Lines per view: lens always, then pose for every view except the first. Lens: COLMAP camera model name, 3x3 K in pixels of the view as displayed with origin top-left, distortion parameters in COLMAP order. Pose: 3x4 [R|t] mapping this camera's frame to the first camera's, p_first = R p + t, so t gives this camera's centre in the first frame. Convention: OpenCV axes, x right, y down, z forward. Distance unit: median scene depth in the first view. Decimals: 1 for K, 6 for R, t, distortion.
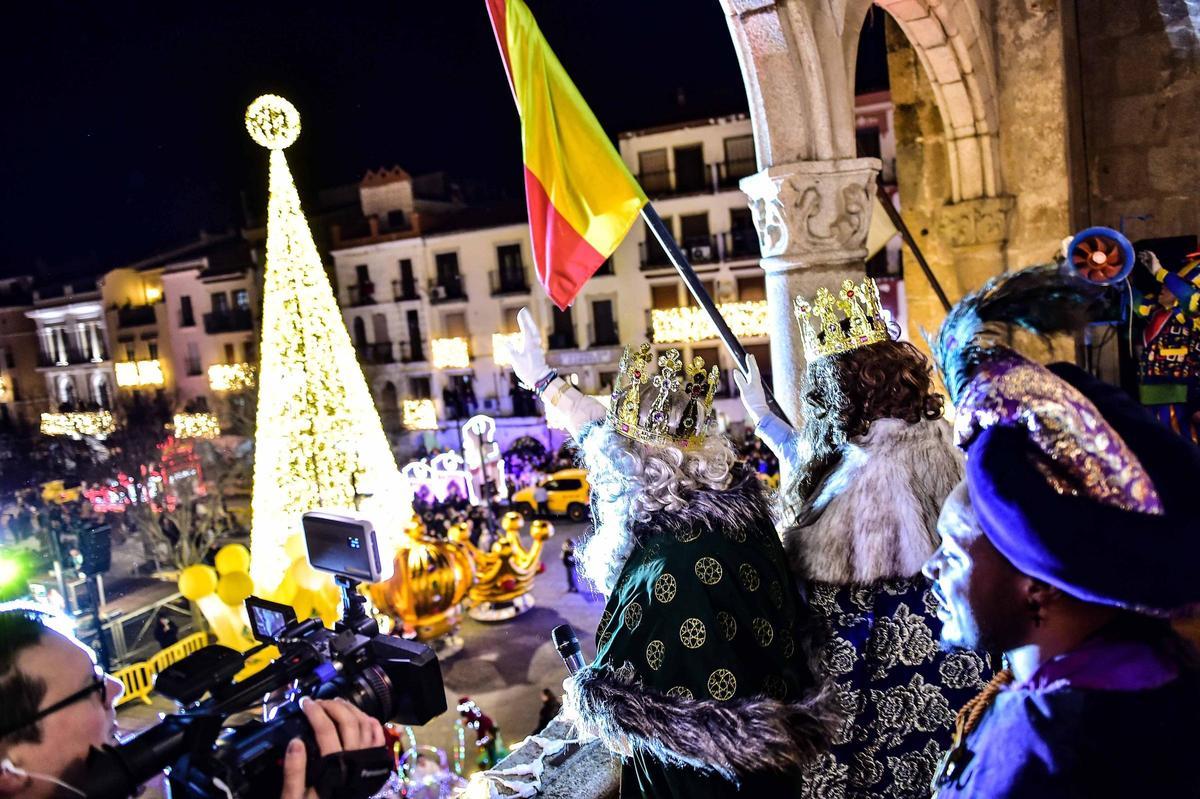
lens RADIAL K [[822.7, 0, 600.0], [0, 822.7, 399.5], [0, 0, 1]] dist [-0.048686, -0.001350]
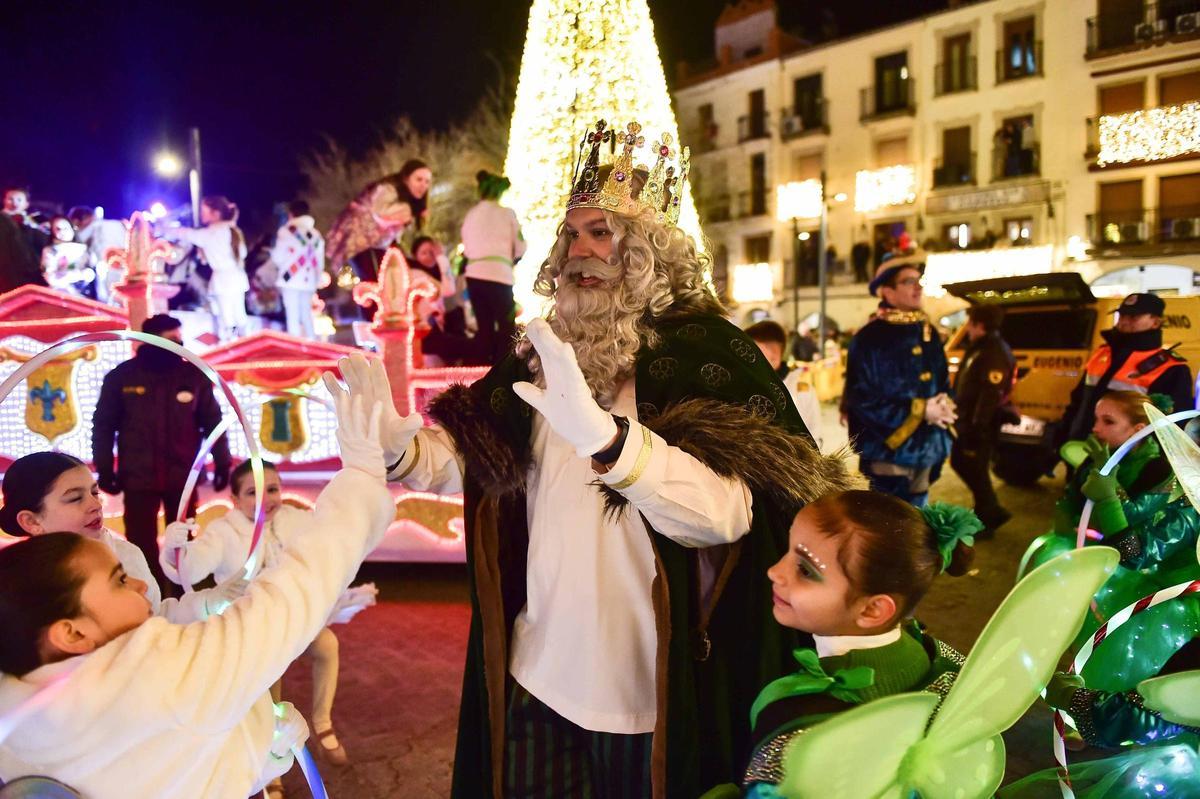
lens RADIAL K [[822.7, 0, 600.0], [0, 822.7, 399.5], [0, 0, 1]] dist [-0.048686, -0.001350]
pose [[0.904441, 0.114761, -0.410874, -0.009775], [-0.122020, 0.992490, 0.008615, 0.150298], [0.408777, 0.042343, 0.911652, 0.210105]]
